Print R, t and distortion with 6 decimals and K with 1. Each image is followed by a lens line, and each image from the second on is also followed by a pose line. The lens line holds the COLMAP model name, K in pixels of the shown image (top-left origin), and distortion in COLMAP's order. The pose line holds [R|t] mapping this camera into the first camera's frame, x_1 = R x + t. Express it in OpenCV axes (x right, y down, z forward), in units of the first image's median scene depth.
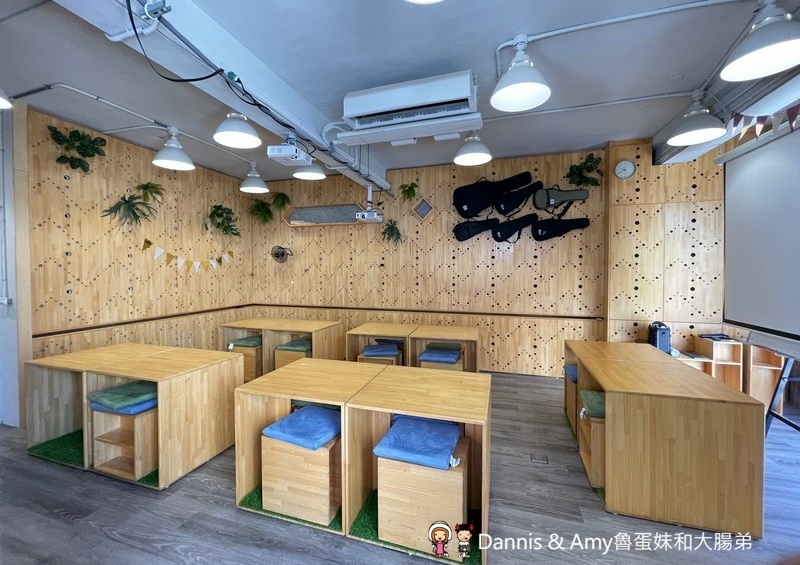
lens RADIAL K [[328.9, 0, 398.9], [0, 328.9, 272.7], [0, 0, 1]] dist [-0.000596, -0.000054]
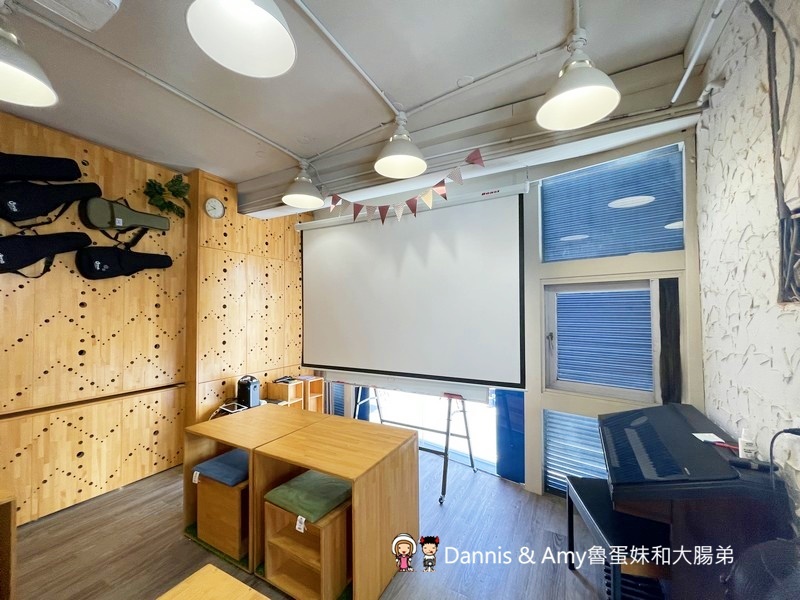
lens RADIAL K [[332.1, 0, 397.7], [0, 332.1, 304.7], [0, 0, 1]] dist [0.000211, 0.000123]
pose [[0.197009, 0.021287, 0.980170, -0.074000], [0.015738, 0.999567, -0.024871, -0.024382], [-0.980275, 0.020326, 0.196589, 0.319793]]
